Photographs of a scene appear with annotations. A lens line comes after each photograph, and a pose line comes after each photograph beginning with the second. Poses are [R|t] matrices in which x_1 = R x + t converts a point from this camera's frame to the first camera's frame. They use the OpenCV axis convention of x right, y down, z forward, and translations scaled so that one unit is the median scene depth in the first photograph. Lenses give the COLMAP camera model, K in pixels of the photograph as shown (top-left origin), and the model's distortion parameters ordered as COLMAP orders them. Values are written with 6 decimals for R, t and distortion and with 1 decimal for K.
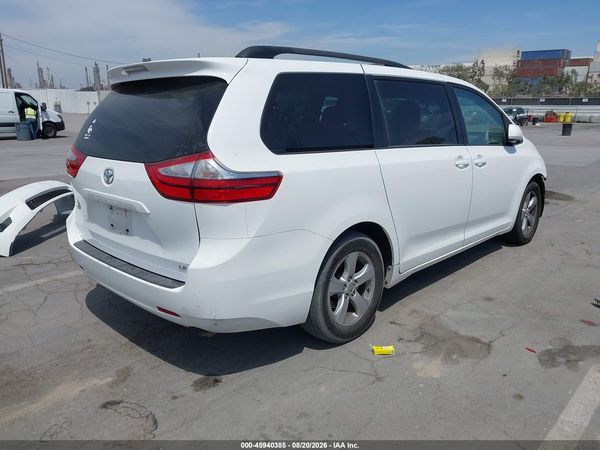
lens RADIAL K [[467.3, 0, 300.0], [0, 467.3, 225.0], [0, 0, 1]] dist [0.004848, -0.008538]
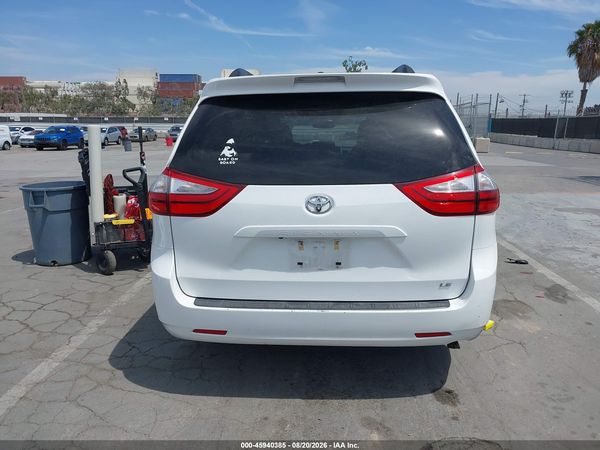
lens RADIAL K [[467.3, 0, 300.0], [0, 467.3, 225.0], [0, 0, 1]] dist [0.004848, -0.008538]
pose [[0.768147, -0.134761, 0.625931, -0.954354], [0.155753, 0.987563, 0.021479, -0.089542], [-0.621041, 0.080991, 0.779582, 0.362202]]
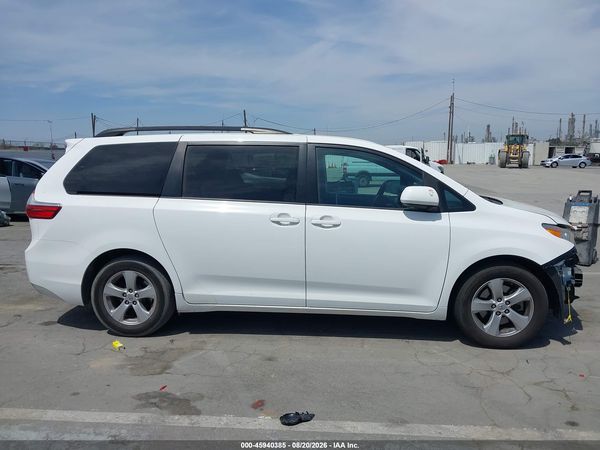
lens RADIAL K [[467.3, 0, 300.0], [0, 467.3, 225.0], [0, 0, 1]] dist [0.004848, -0.008538]
pose [[0.623966, 0.104332, -0.774455, 1.762775], [-0.185635, 0.982468, -0.017208, -0.168934], [0.759082, 0.154503, 0.632395, 0.586393]]
